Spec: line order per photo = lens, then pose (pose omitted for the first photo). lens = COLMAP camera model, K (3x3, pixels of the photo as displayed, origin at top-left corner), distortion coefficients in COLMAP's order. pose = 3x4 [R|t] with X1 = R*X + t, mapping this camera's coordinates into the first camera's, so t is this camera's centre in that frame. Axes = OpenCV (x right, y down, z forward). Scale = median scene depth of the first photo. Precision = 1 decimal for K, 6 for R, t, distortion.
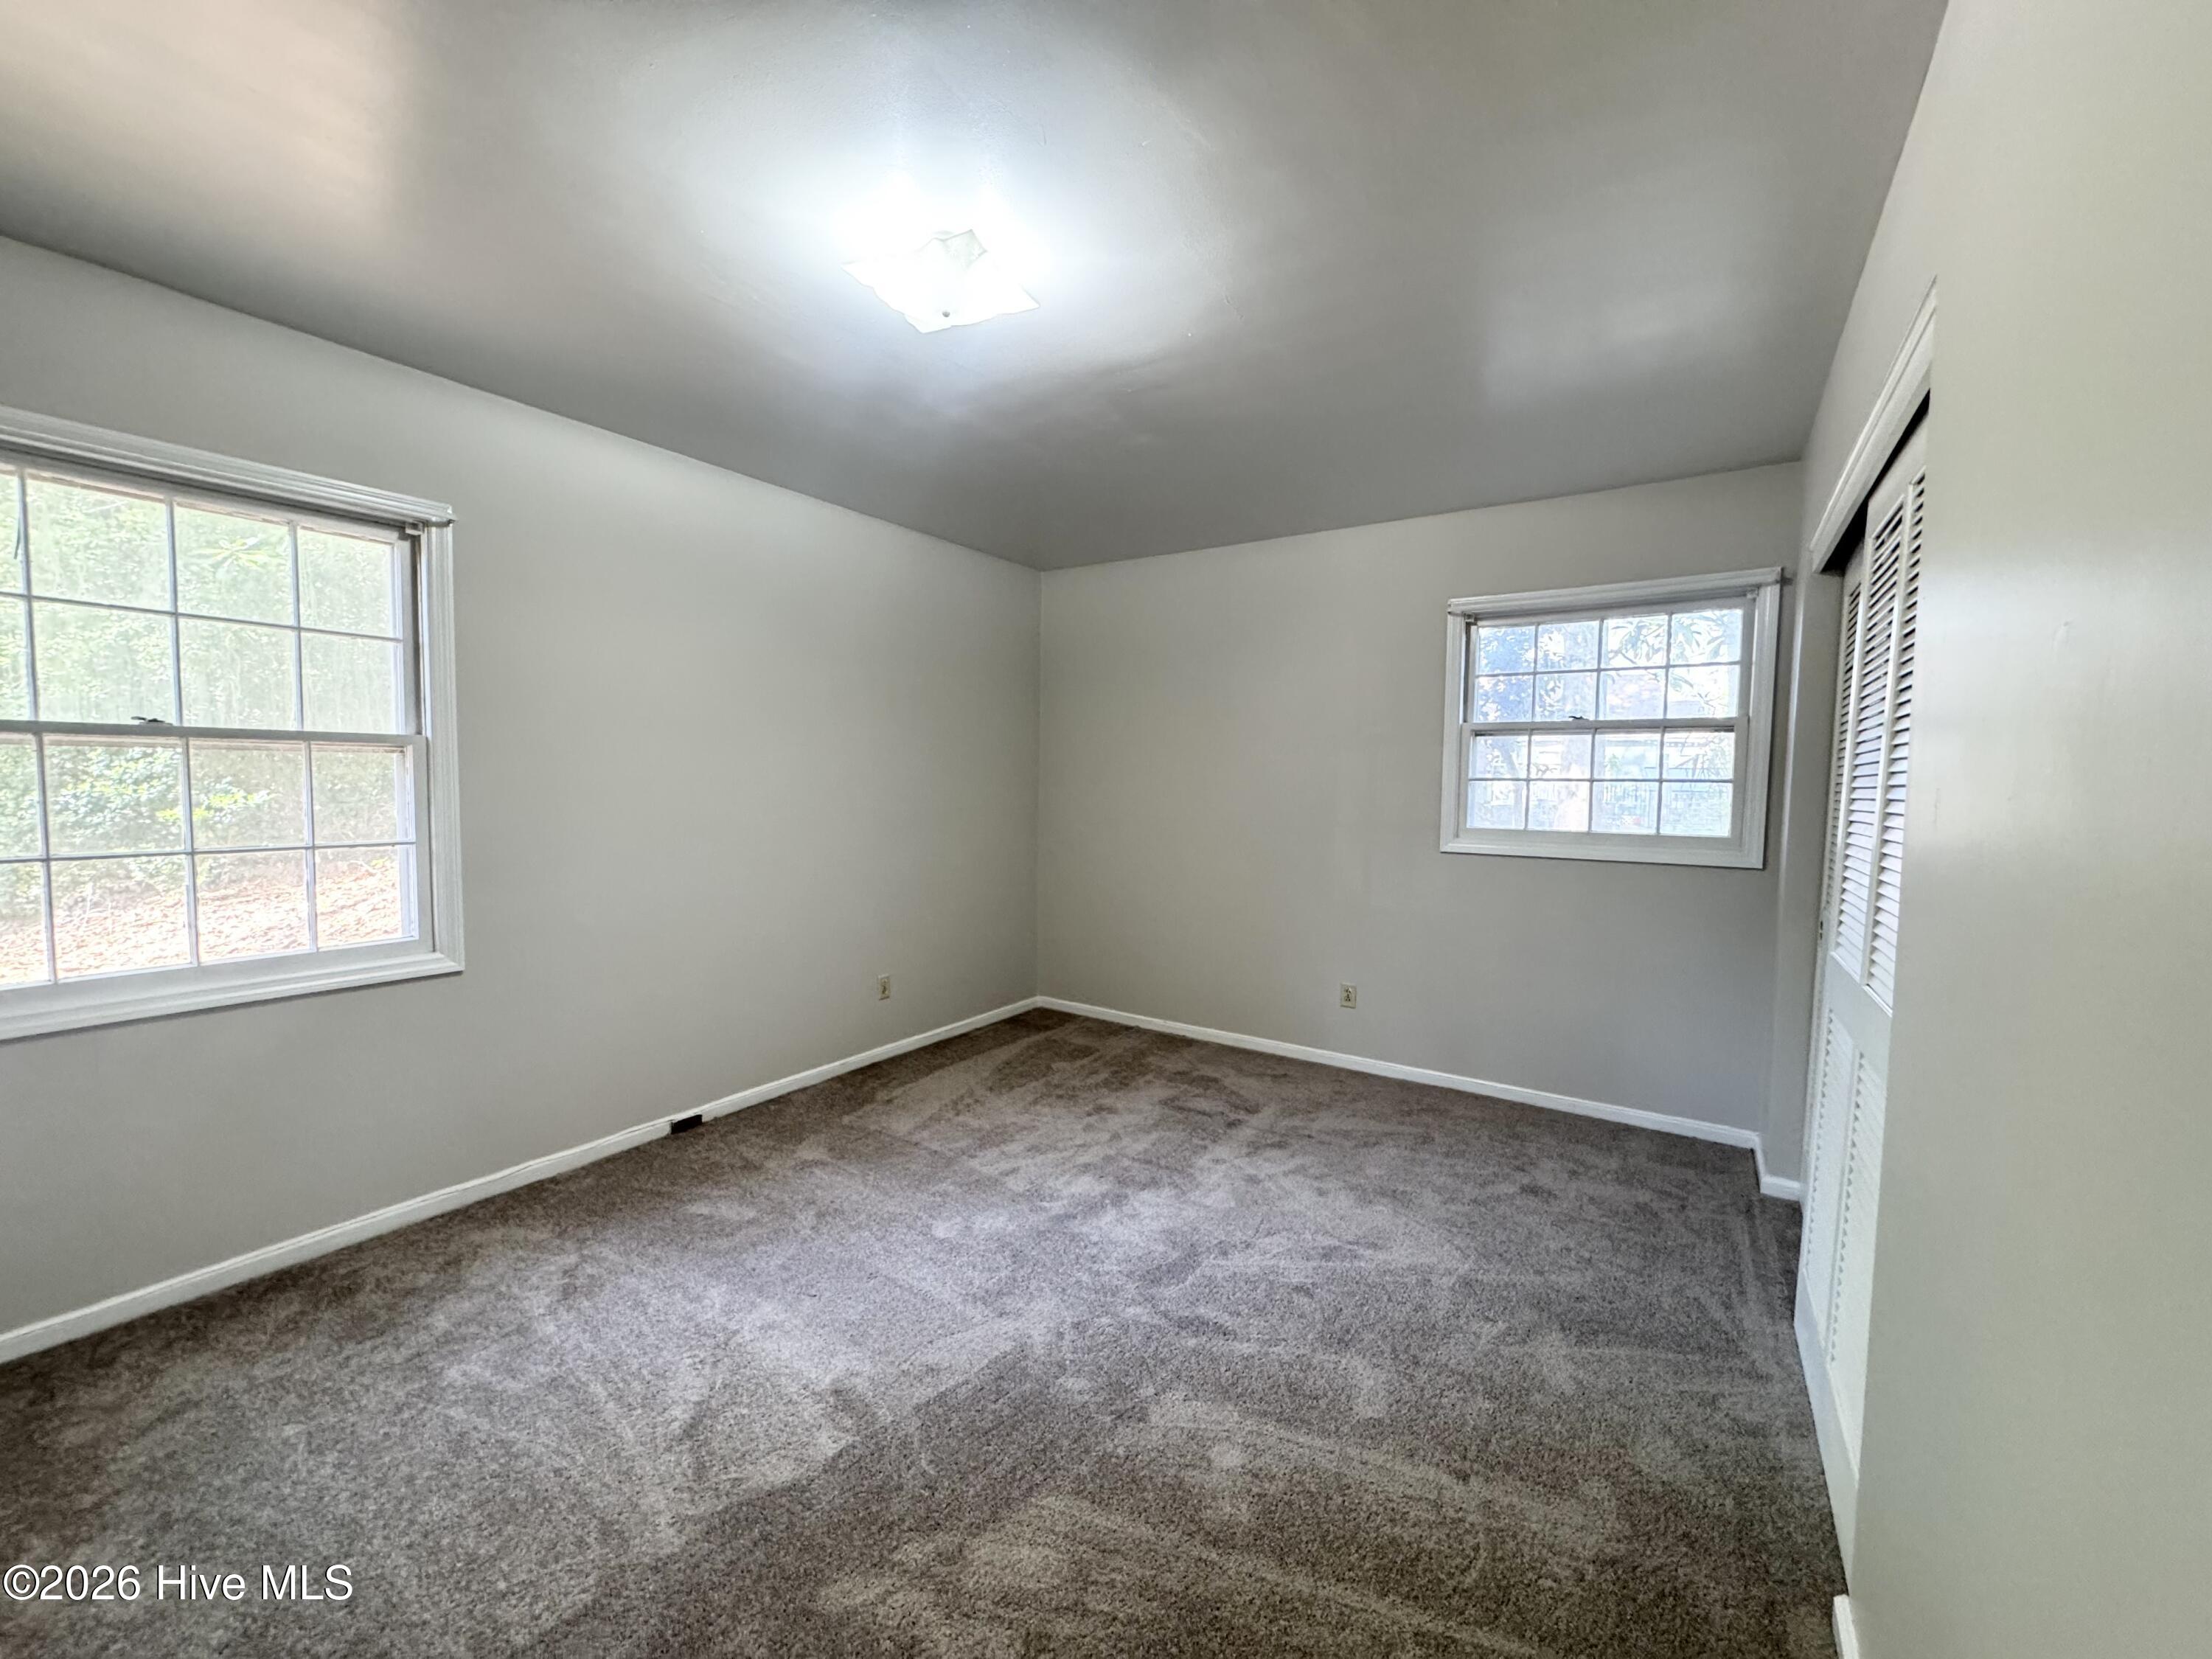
lens RADIAL K [[881.5, 0, 1110.7], [0, 881.5, 834.5], [0, 0, 1]] dist [-0.000182, 0.000143]
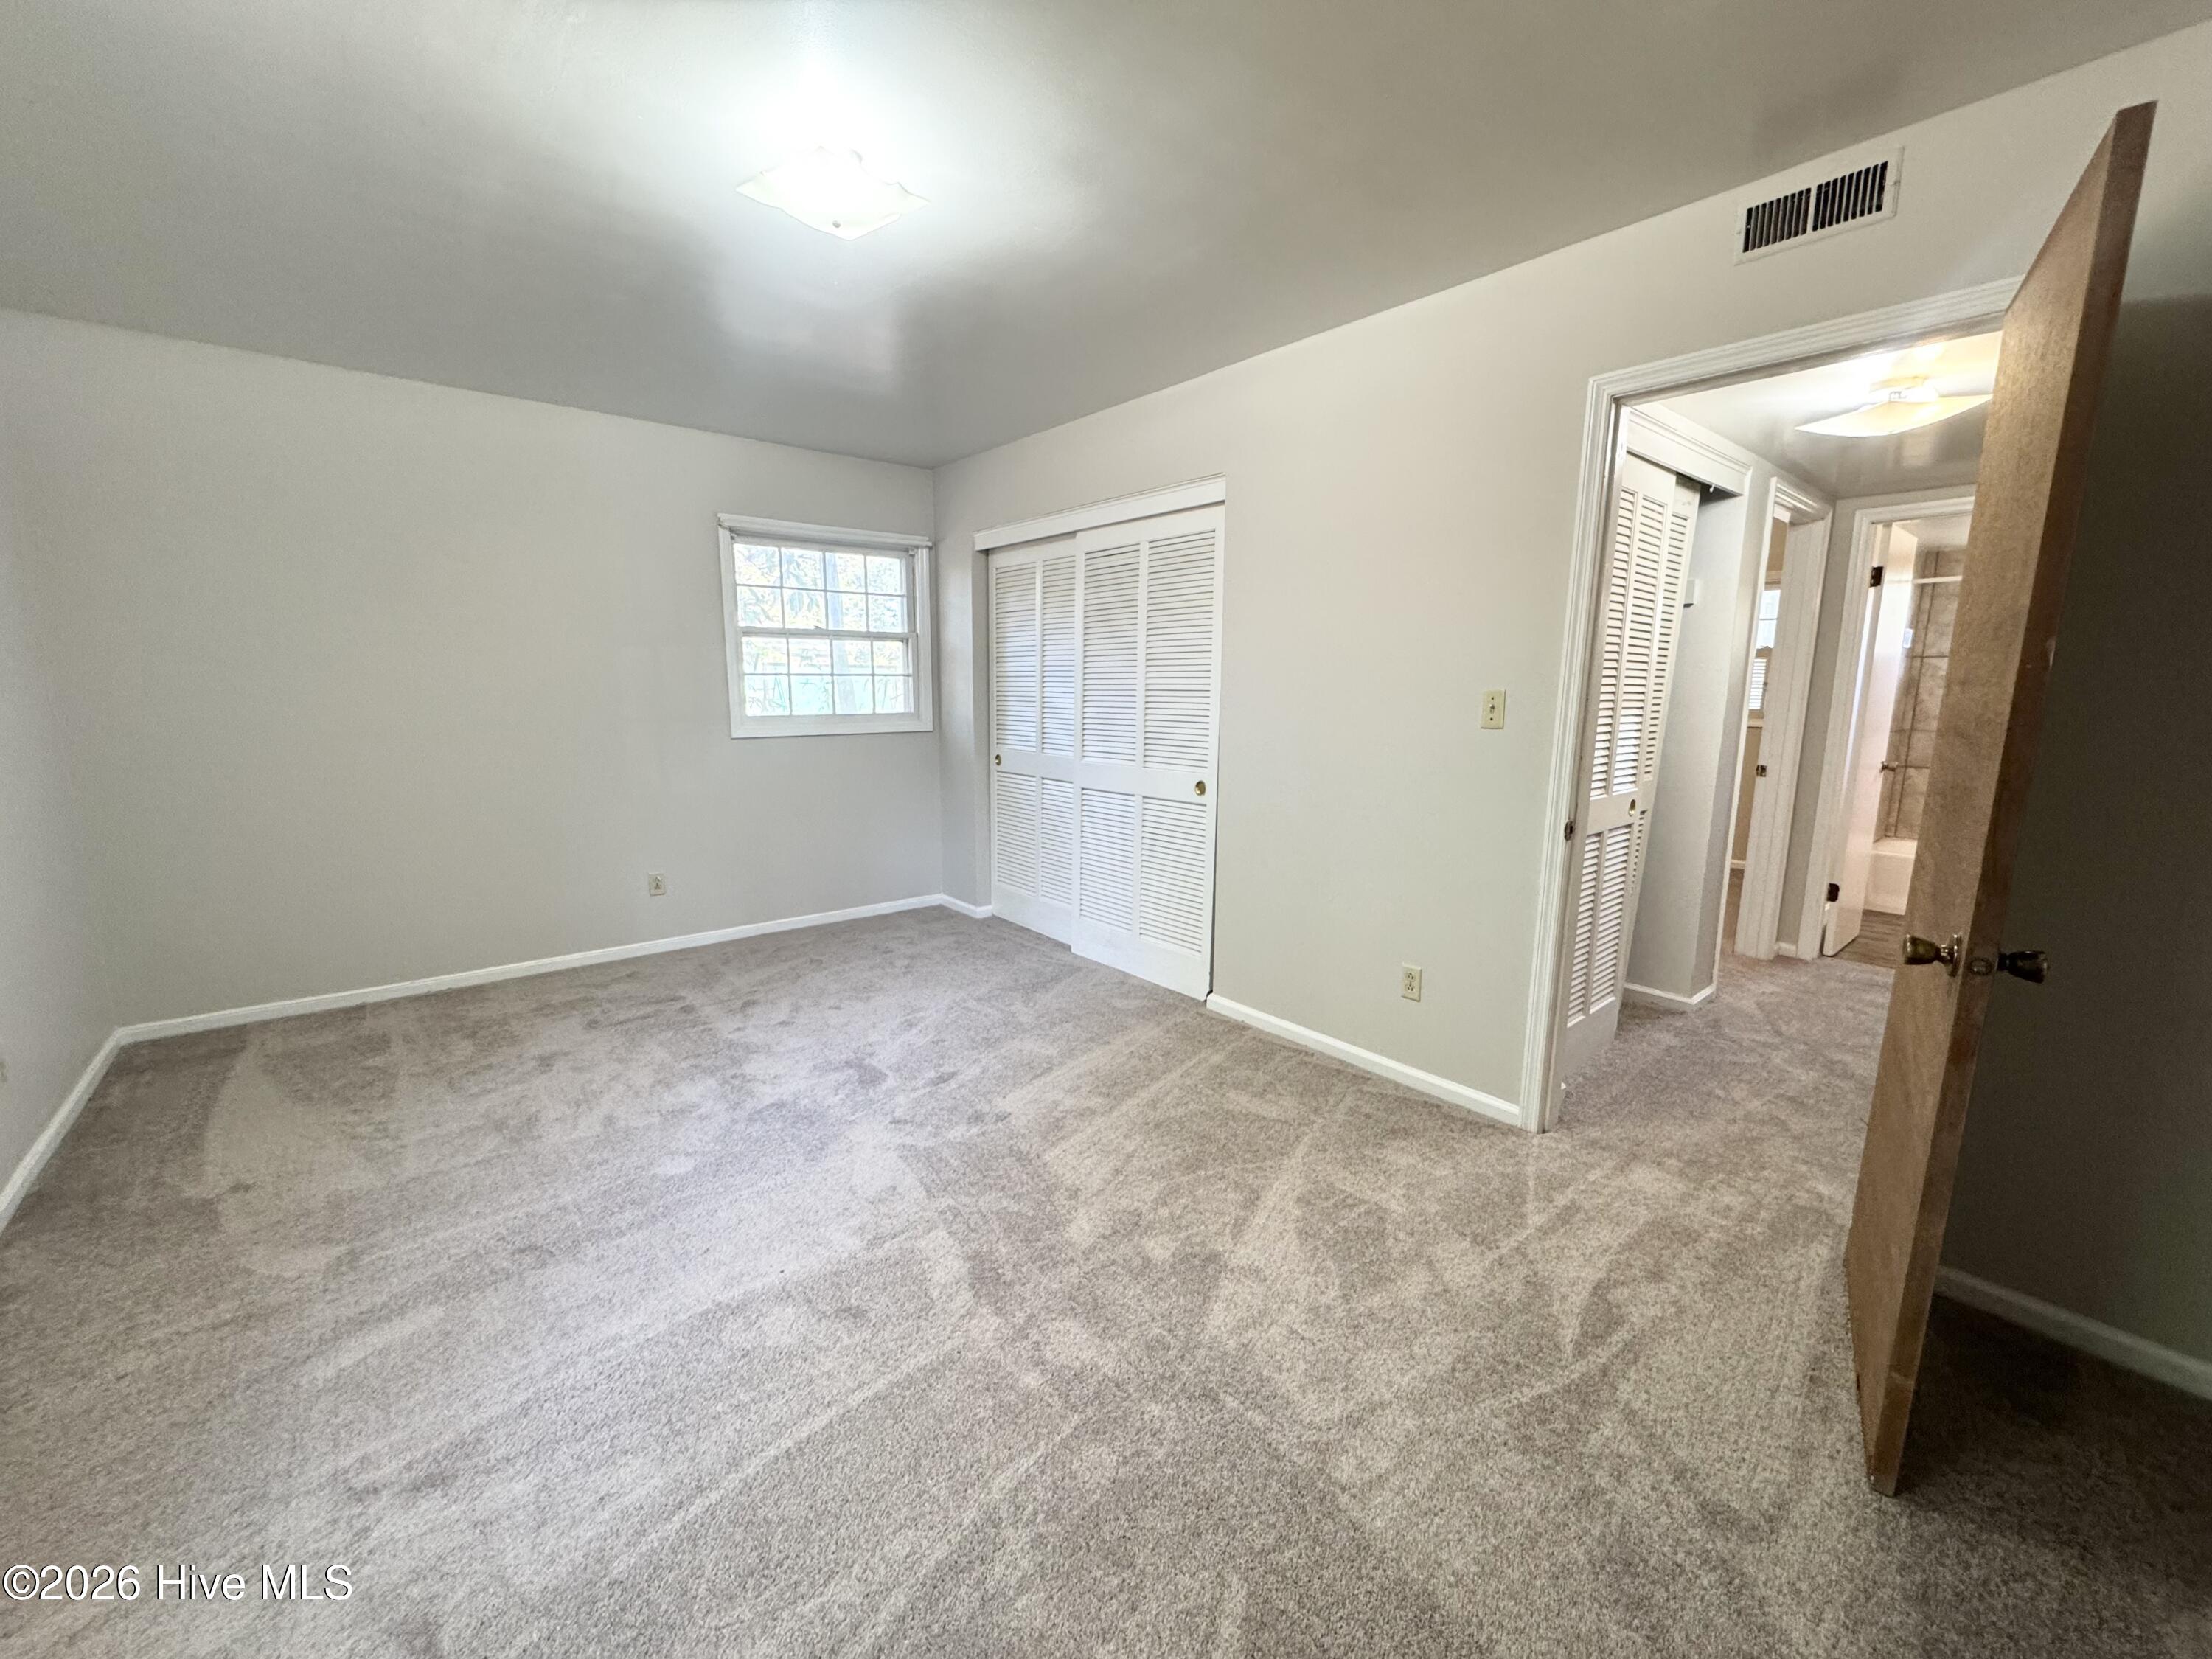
lens RADIAL K [[881.5, 0, 1104.2], [0, 881.5, 832.3], [0, 0, 1]] dist [-0.000182, 0.000143]
pose [[0.284565, -0.171658, 0.943163, -0.717913], [0.061331, 0.985082, 0.160783, -0.017655], [-0.956693, 0.012092, 0.290848, 0.239574]]
